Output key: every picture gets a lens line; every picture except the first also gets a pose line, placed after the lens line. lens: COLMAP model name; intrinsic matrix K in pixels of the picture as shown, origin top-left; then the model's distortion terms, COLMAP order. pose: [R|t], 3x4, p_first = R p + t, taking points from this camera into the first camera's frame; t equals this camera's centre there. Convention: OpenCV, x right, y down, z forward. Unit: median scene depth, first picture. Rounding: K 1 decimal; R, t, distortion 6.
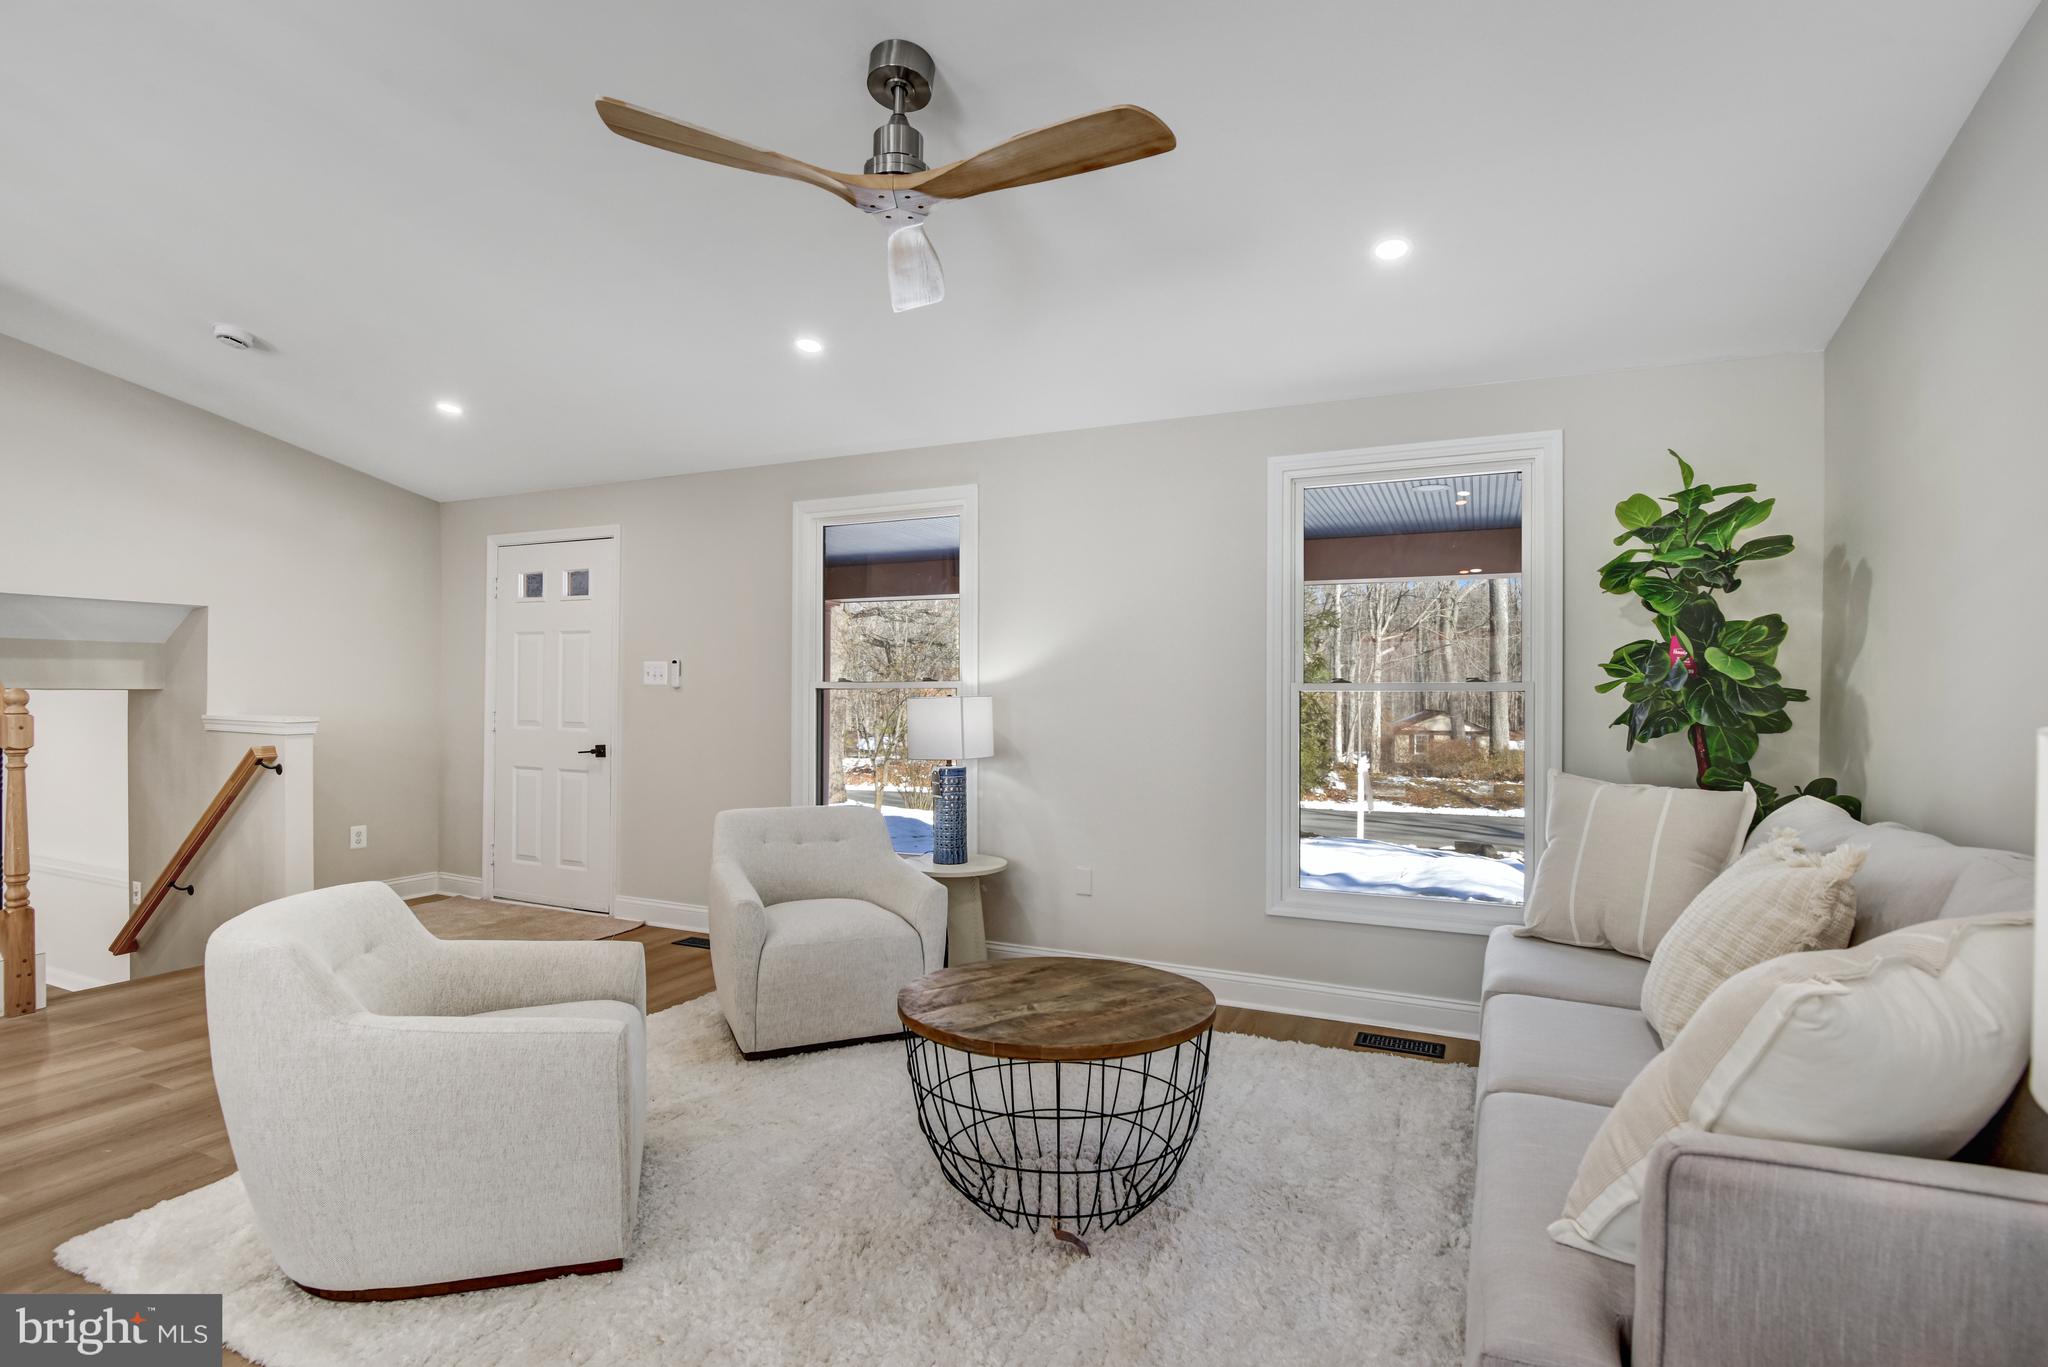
lens RADIAL K [[1000.7, 0, 1041.9], [0, 1000.7, 693.8], [0, 0, 1]] dist [-0.009598, -0.010057]
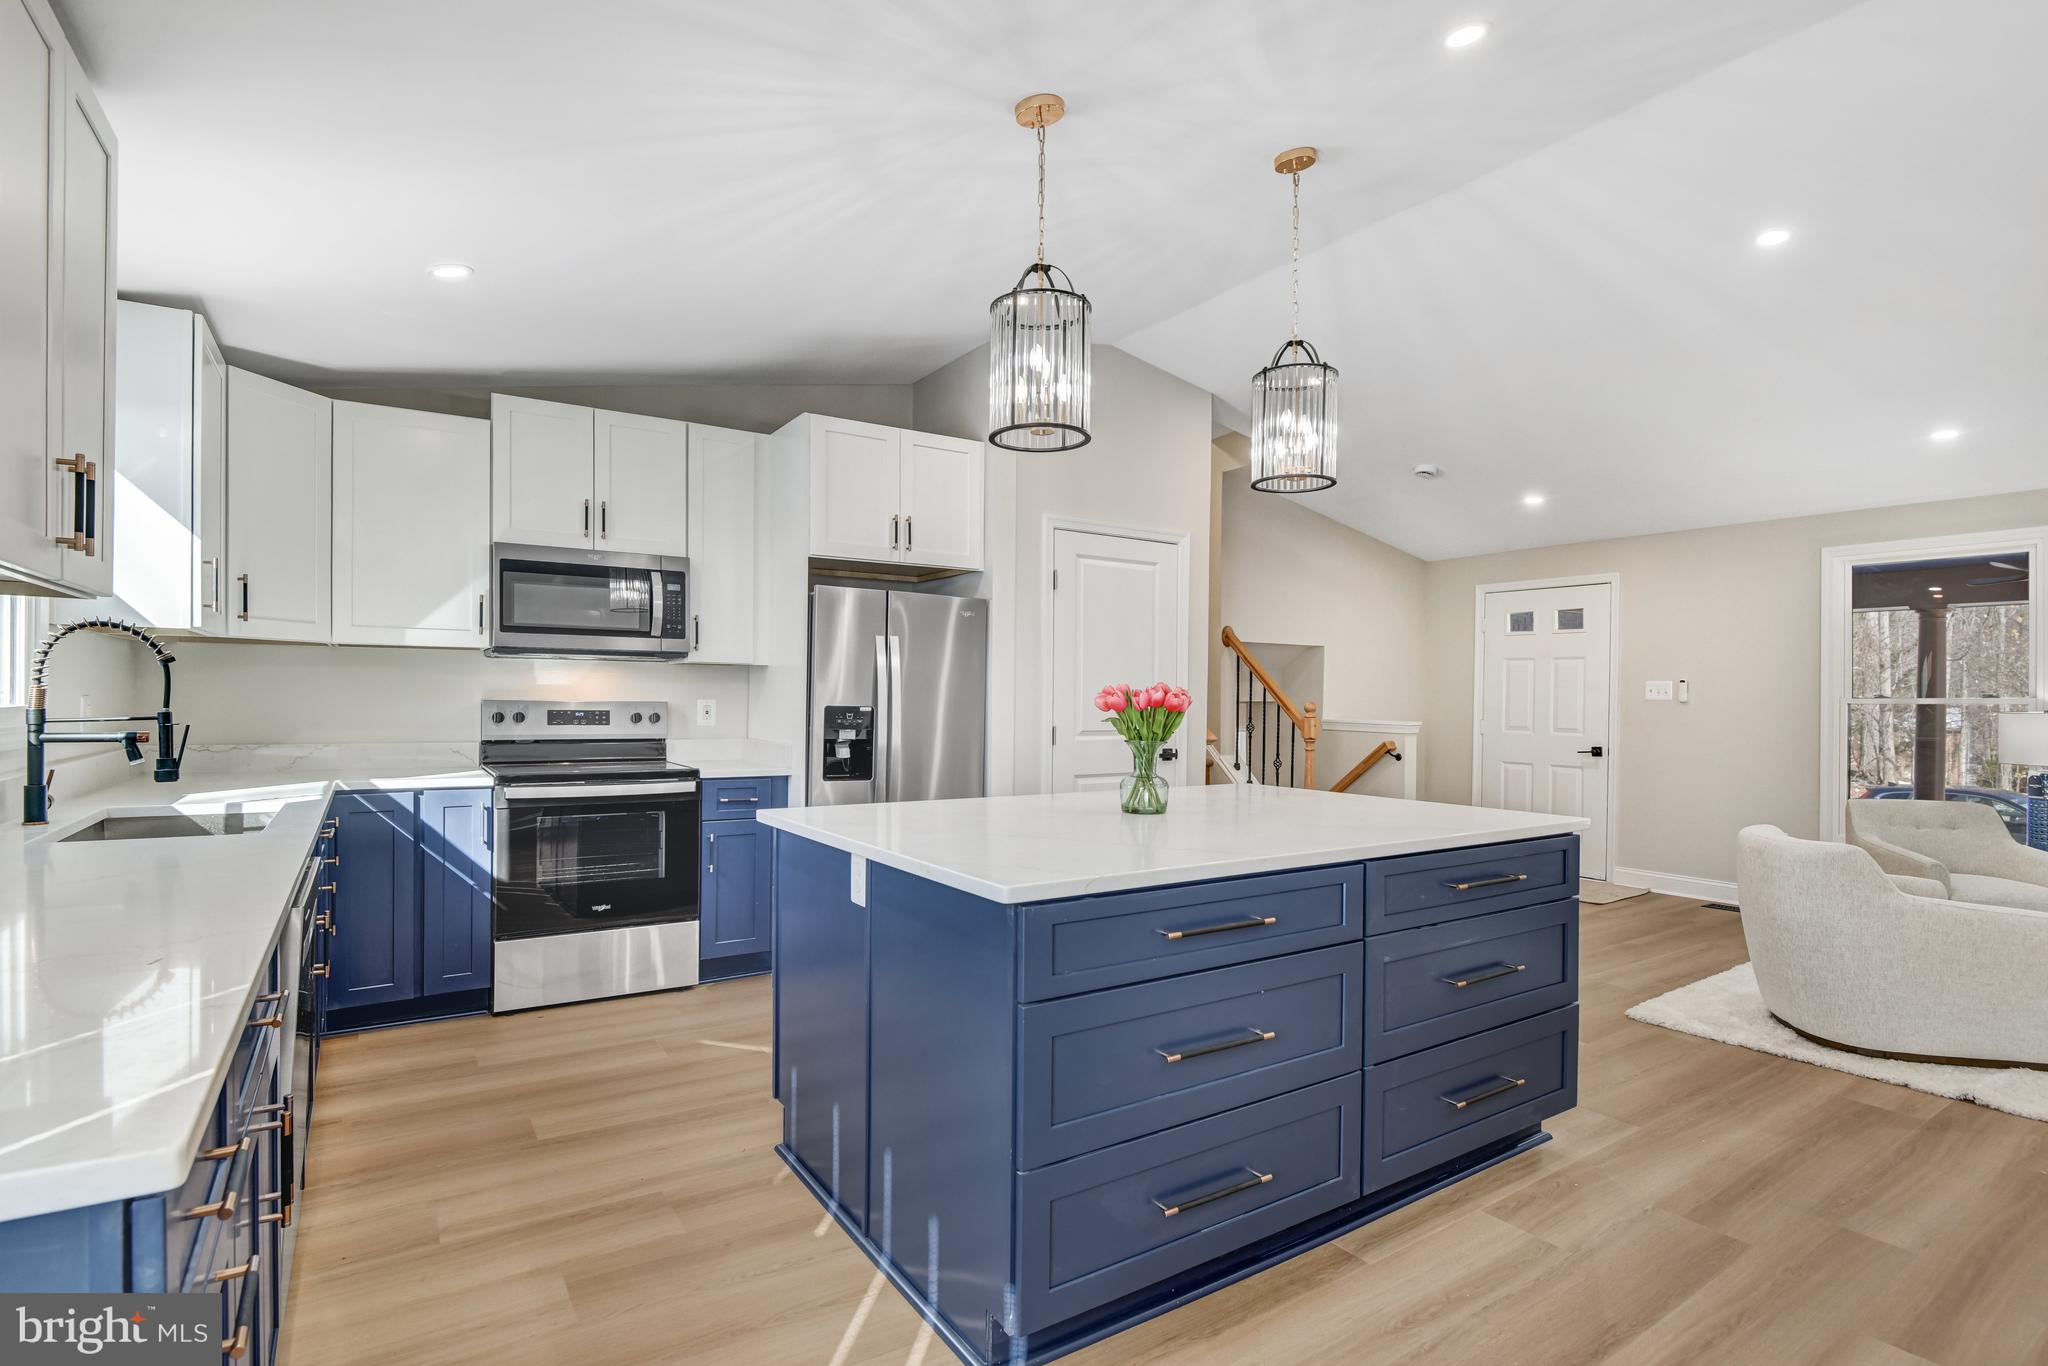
lens RADIAL K [[1000.7, 0, 1015.0], [0, 1000.7, 698.3], [0, 0, 1]] dist [-0.009598, -0.010057]
pose [[0.837031, 0.001095, -0.547155, -0.419797], [-0.003367, 0.999989, -0.003148, -0.003887], [0.547146, 0.004477, 0.837025, -0.528133]]
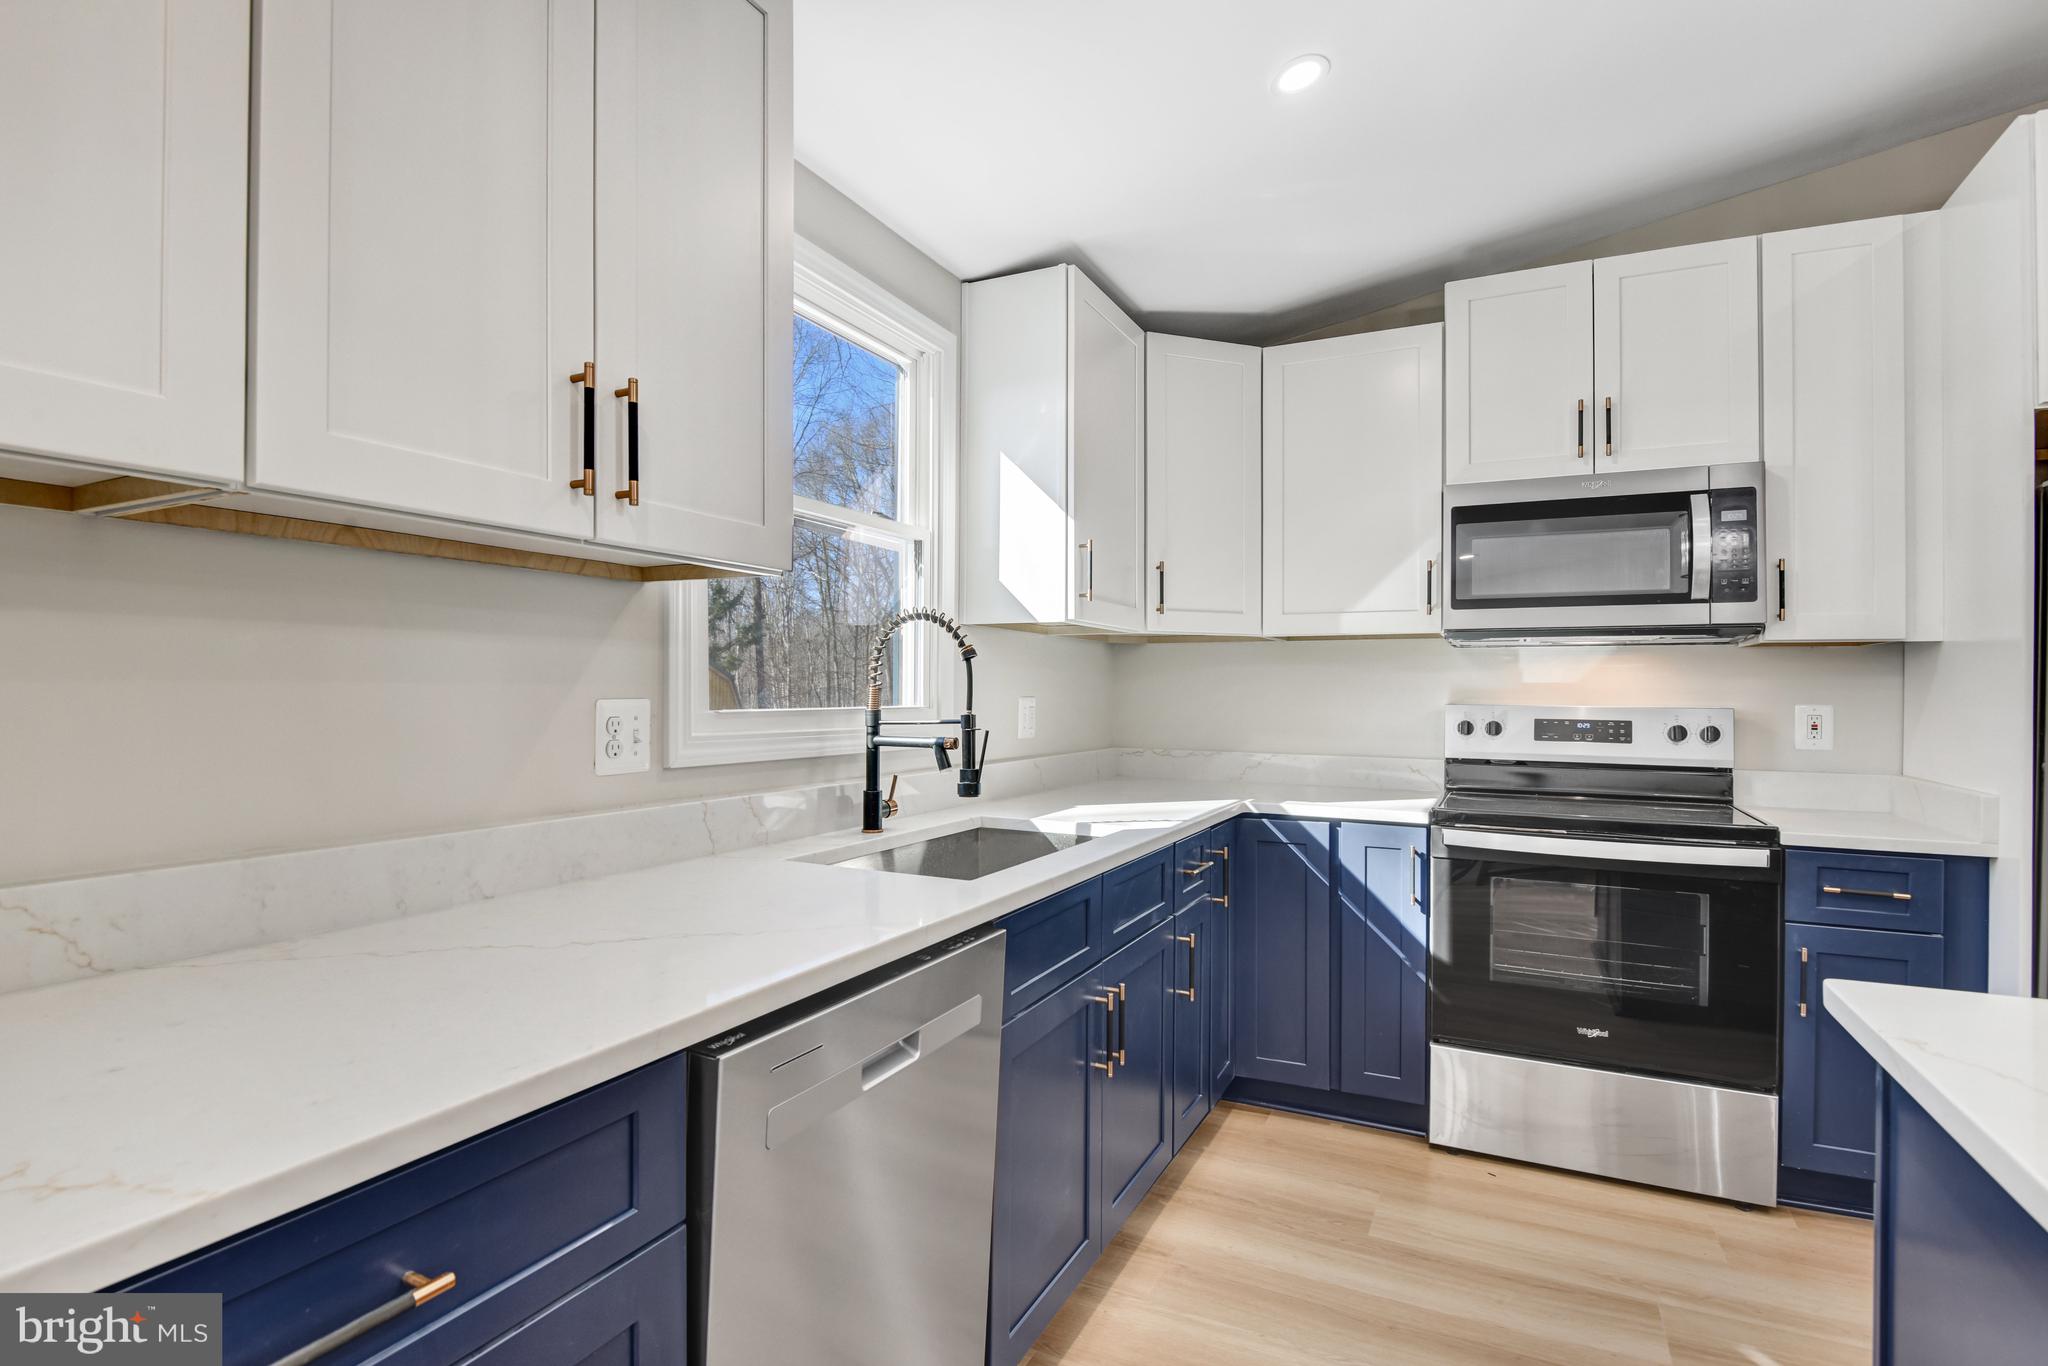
lens RADIAL K [[1000.7, 0, 1023.7], [0, 1000.7, 697.5], [0, 0, 1]] dist [-0.009598, -0.010057]
pose [[-0.039533, -0.003190, -0.999213, -0.624437], [-0.009126, 0.999954, -0.002831, -0.003396], [0.999177, 0.009007, -0.039561, -0.301876]]
